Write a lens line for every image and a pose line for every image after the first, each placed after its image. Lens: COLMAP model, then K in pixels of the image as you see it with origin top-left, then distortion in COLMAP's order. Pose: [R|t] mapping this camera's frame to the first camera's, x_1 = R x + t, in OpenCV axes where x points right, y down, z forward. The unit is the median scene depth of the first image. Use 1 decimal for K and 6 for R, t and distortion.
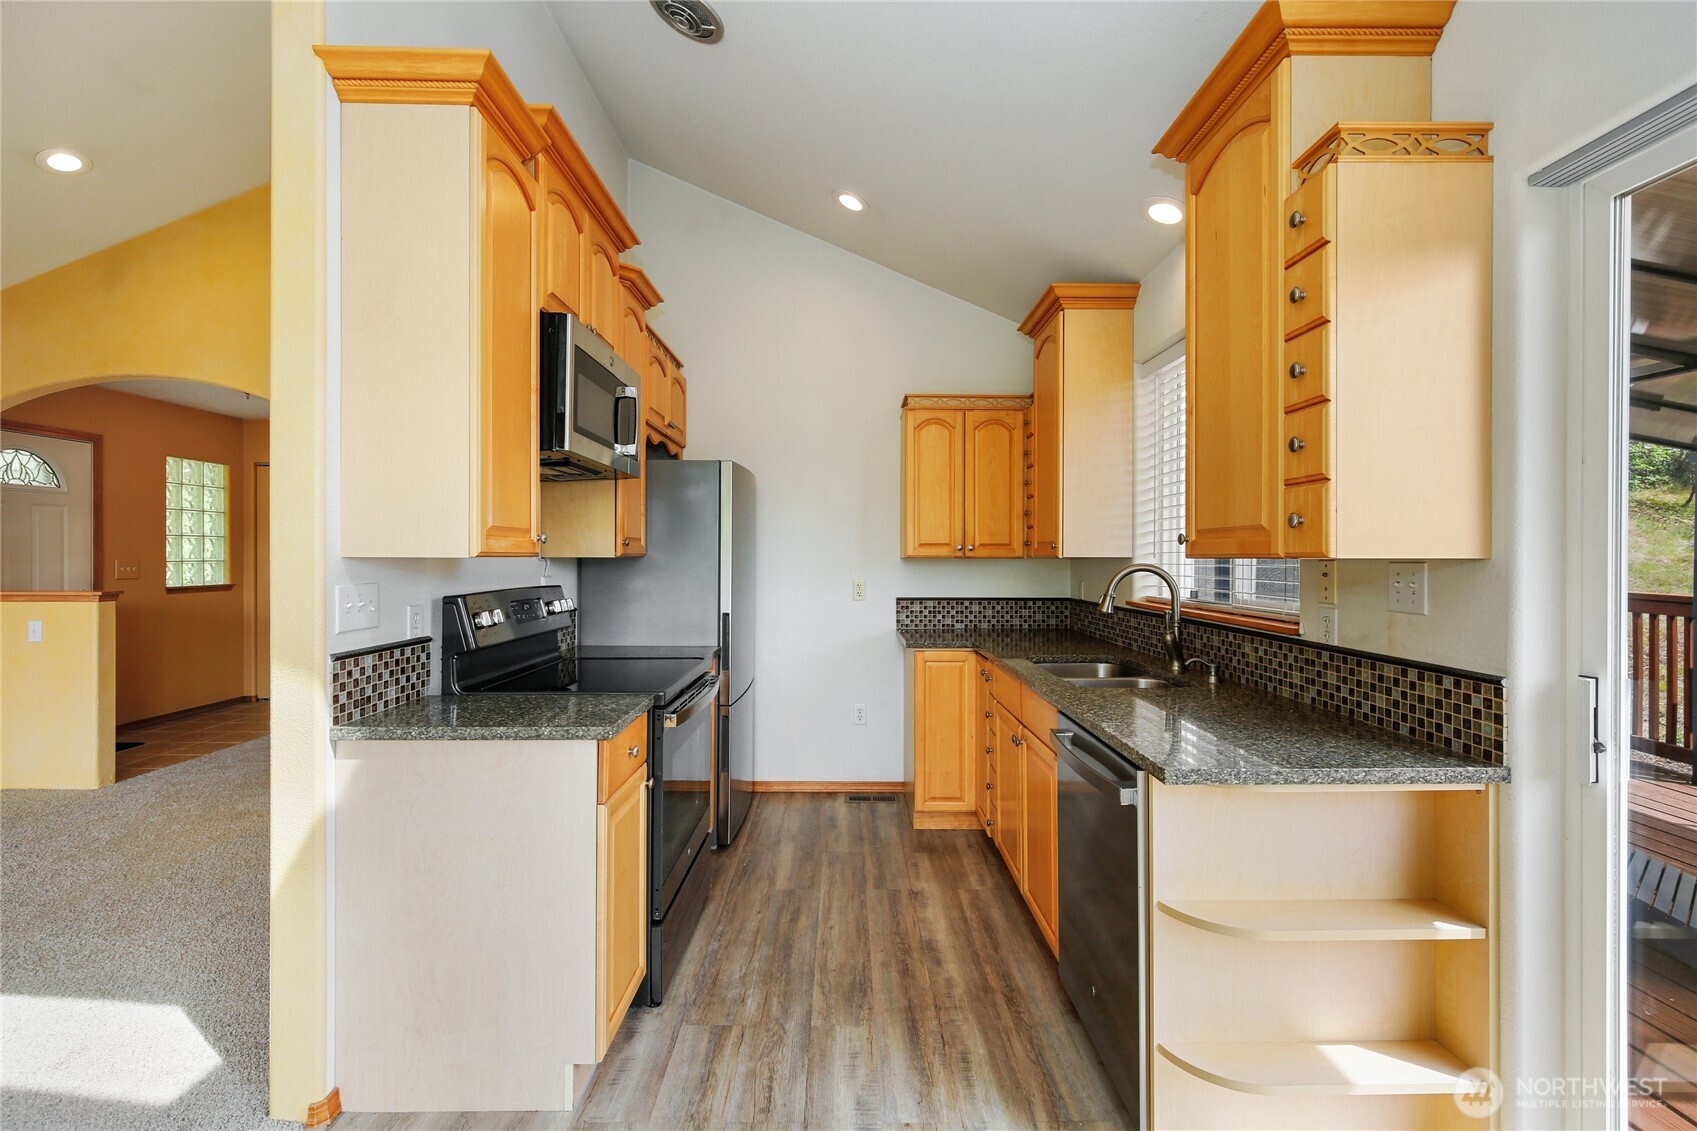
lens RADIAL K [[761.2, 0, 856.7], [0, 761.2, 549.0], [0, 0, 1]] dist [0.000977, -0.000802]
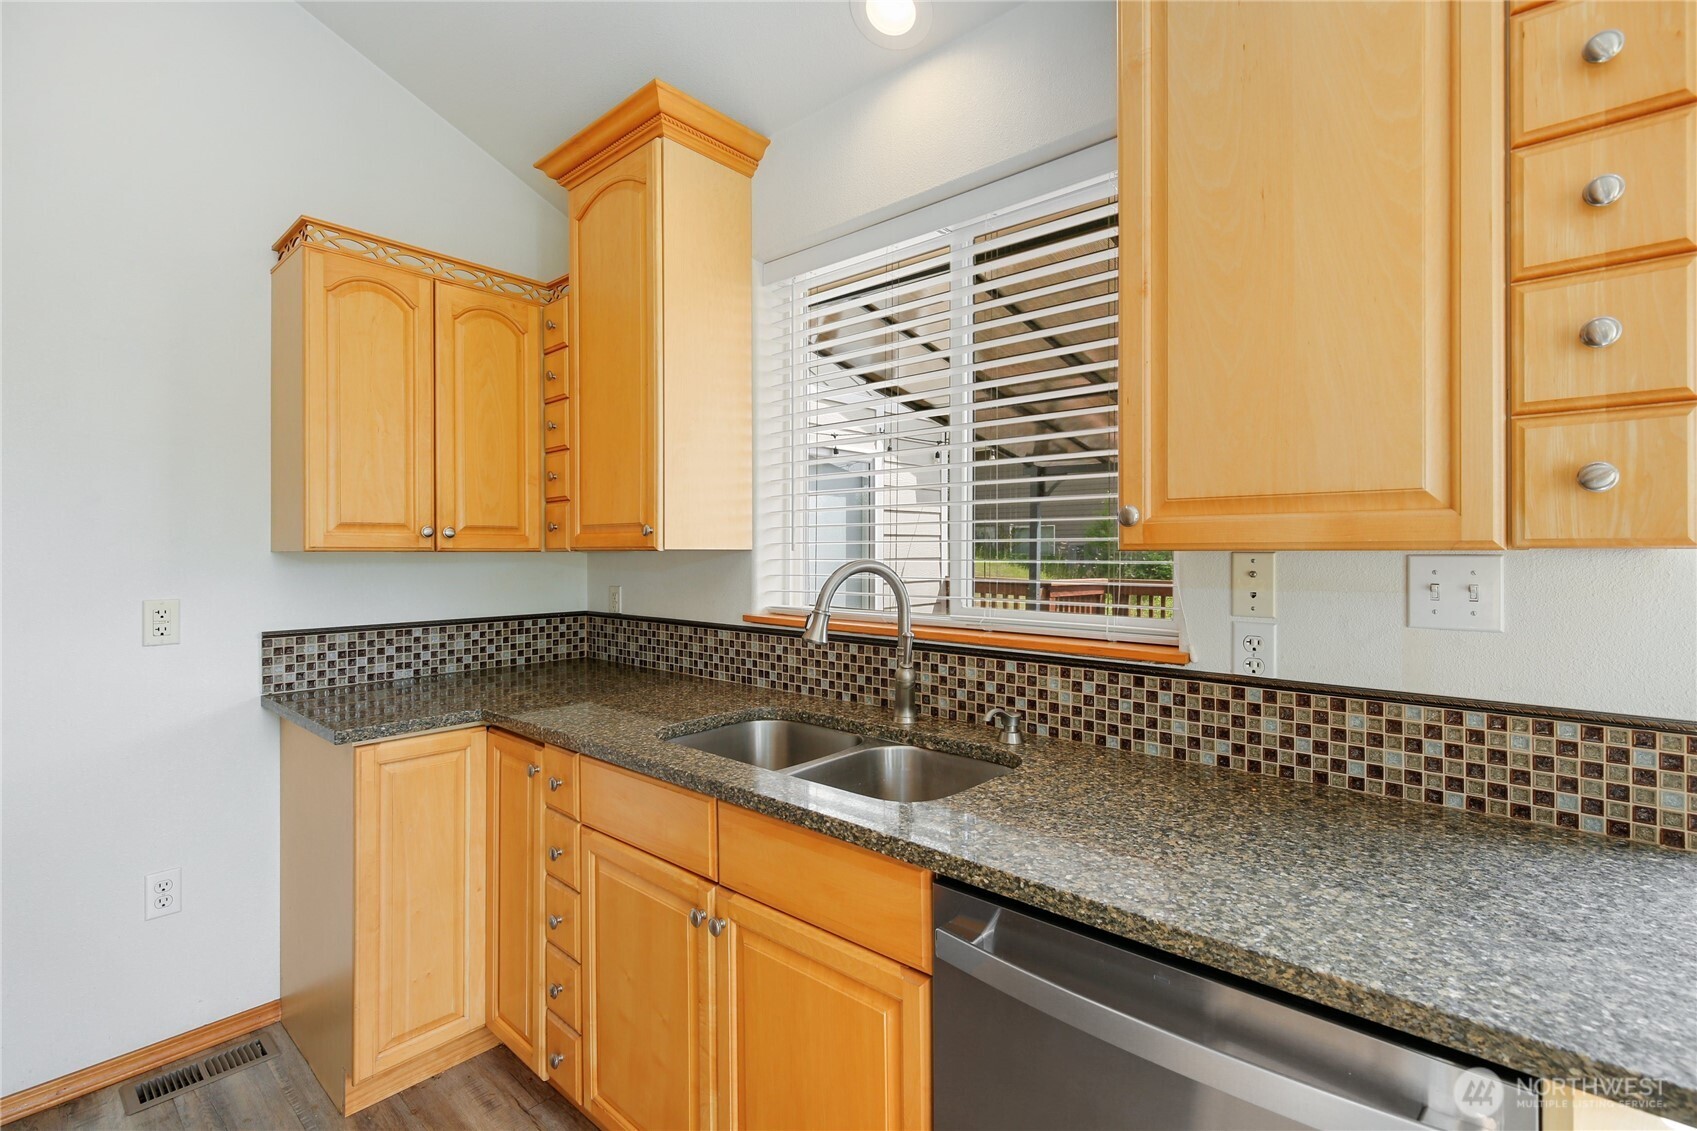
lens RADIAL K [[761.2, 0, 856.7], [0, 761.2, 549.0], [0, 0, 1]] dist [0.000977, -0.000802]
pose [[0.667230, -0.000752, 0.744851, -0.065480], [-0.006135, 0.999960, 0.006506, 0.004954], [-0.744826, -0.008911, 0.667199, 0.433965]]
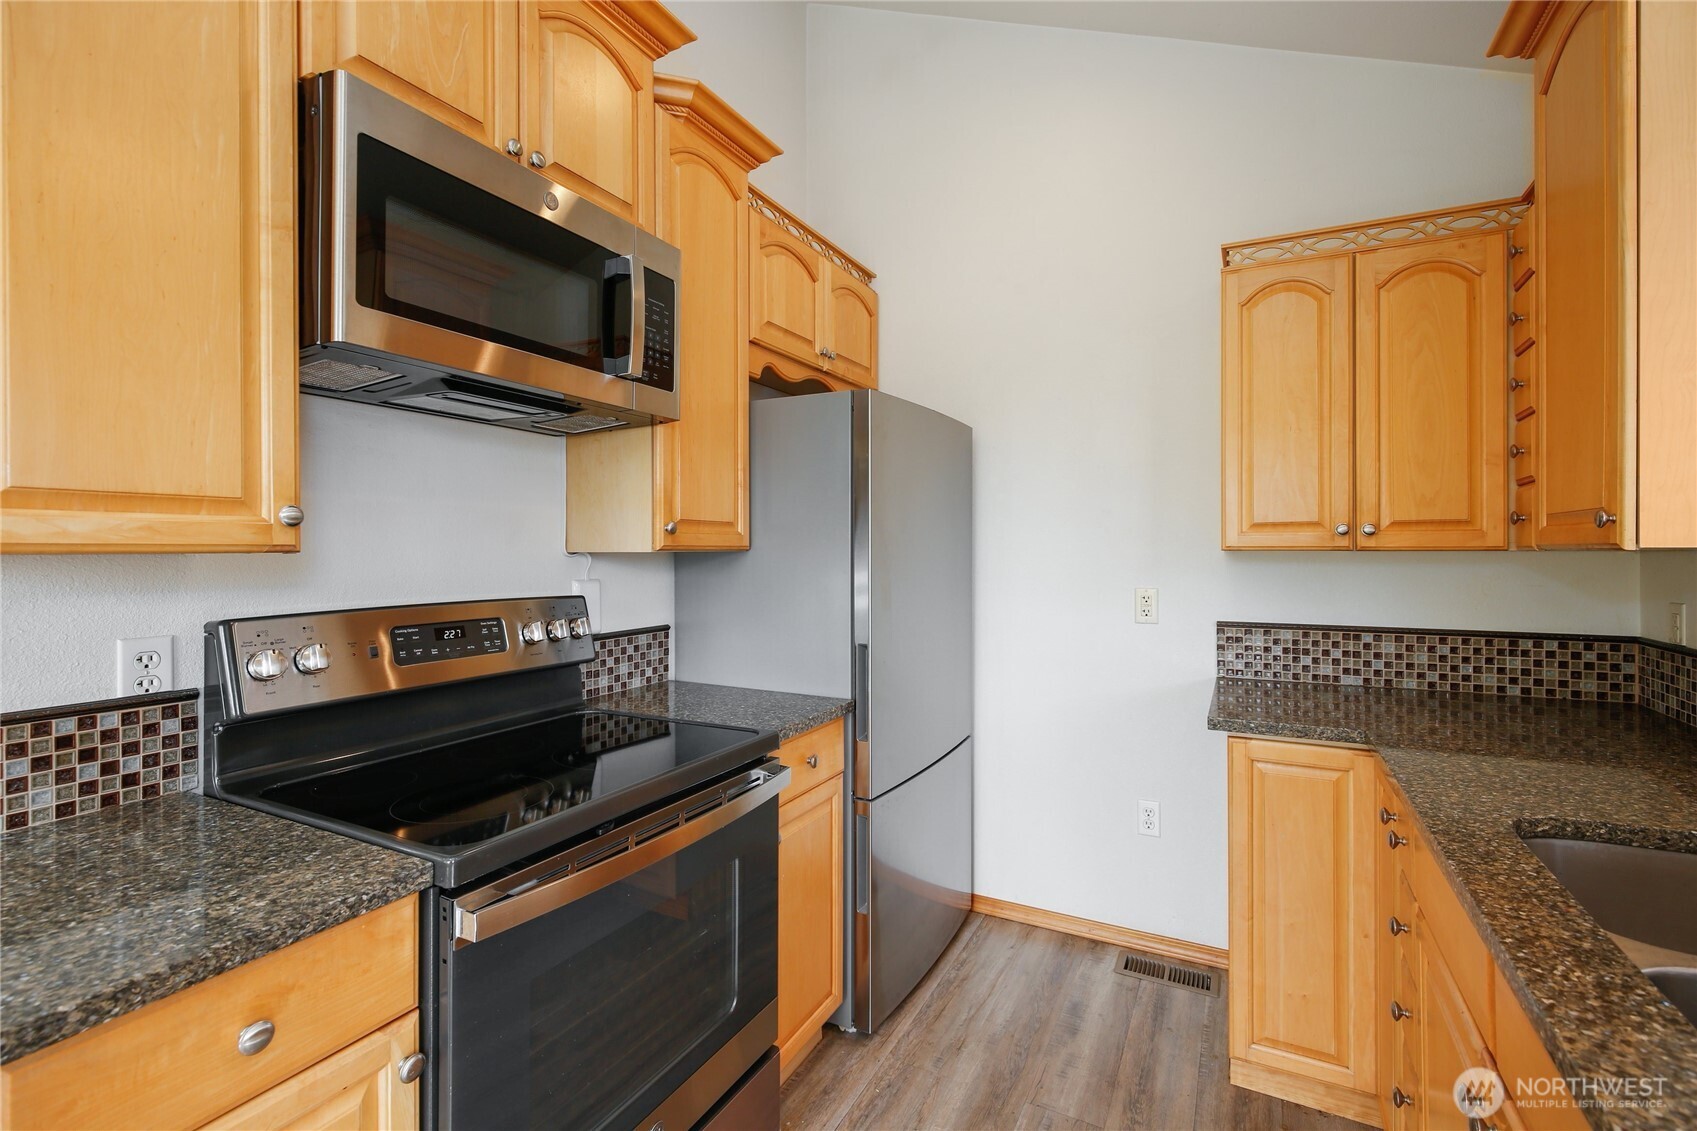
lens RADIAL K [[761.2, 0, 856.7], [0, 761.2, 549.0], [0, 0, 1]] dist [0.000977, -0.000802]
pose [[0.879303, -0.004896, -0.476237, 0.096956], [0.009361, 0.999932, 0.007003, 0.004536], [0.476170, -0.010616, 0.879289, 0.427941]]
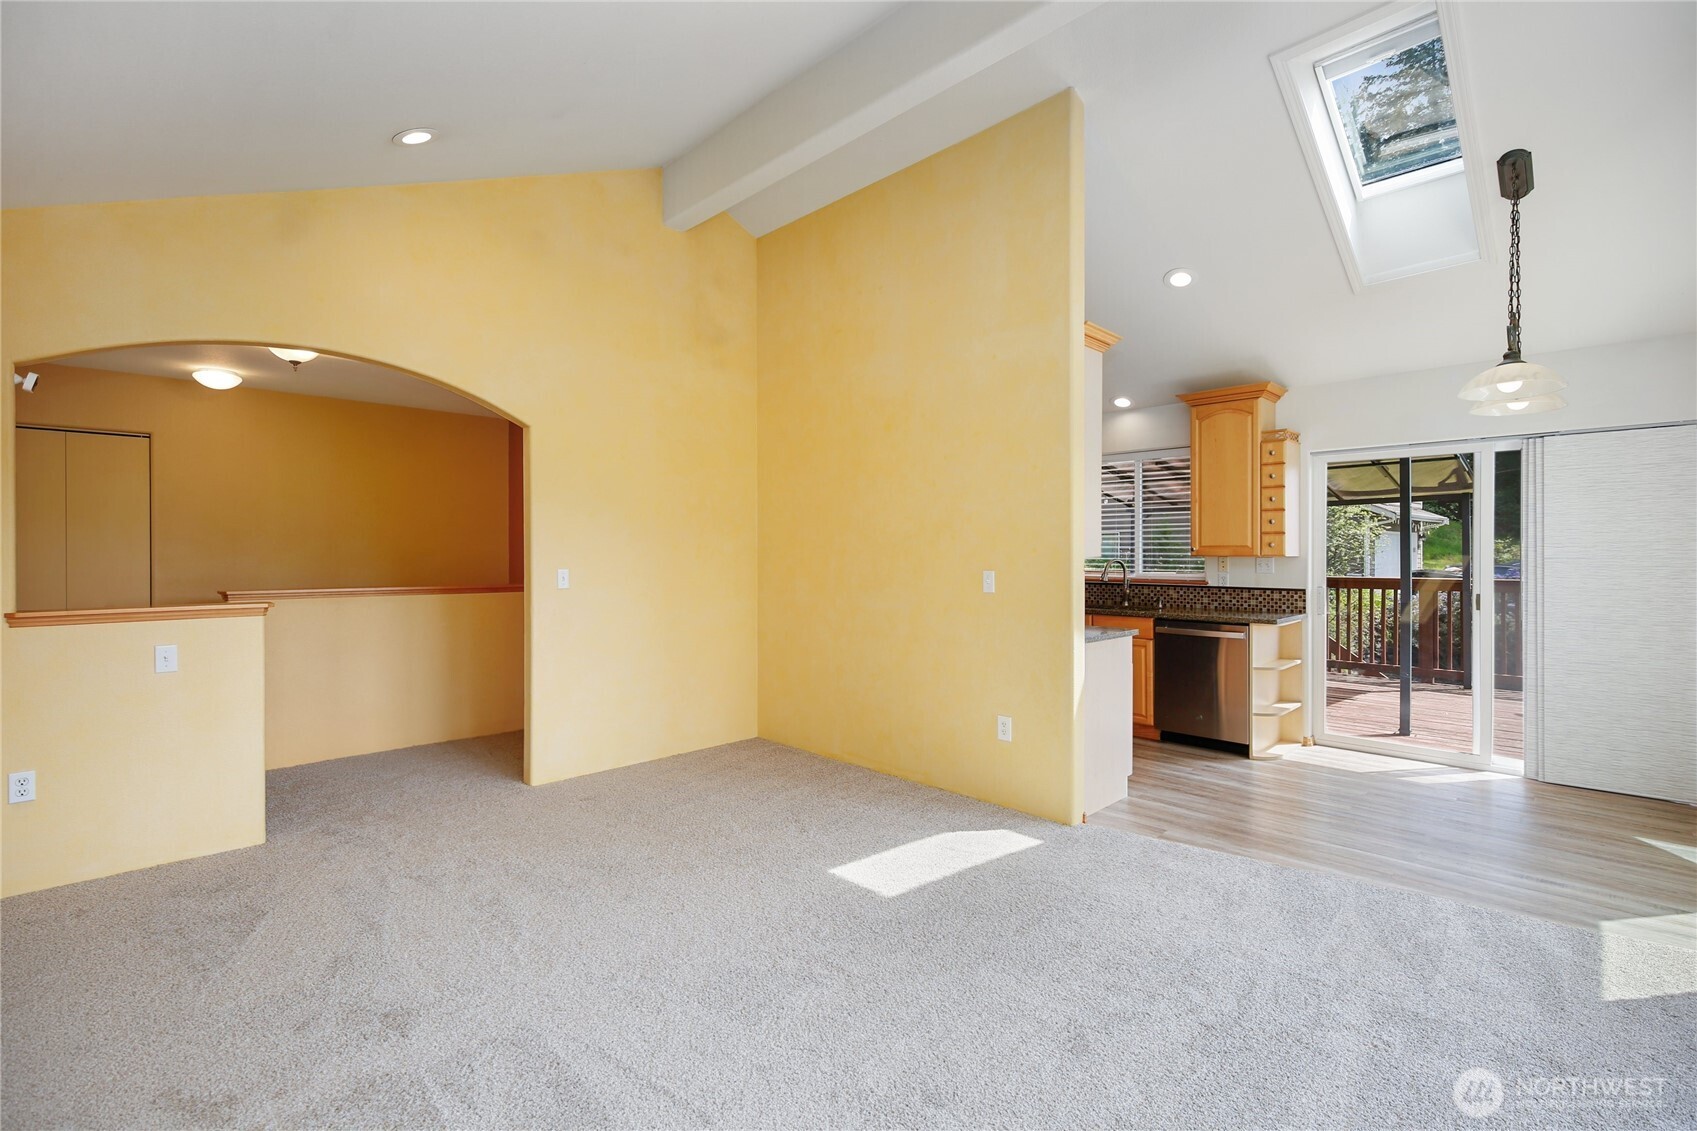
lens RADIAL K [[752.4, 0, 850.0], [0, 752.4, 554.8], [0, 0, 1]] dist [0.001946, -0.000129]
pose [[0.721640, -0.002377, 0.692265, -1.246754], [-0.004114, 0.999962, 0.007721, -0.004907], [-0.692256, -0.008420, 0.721603, -0.033181]]
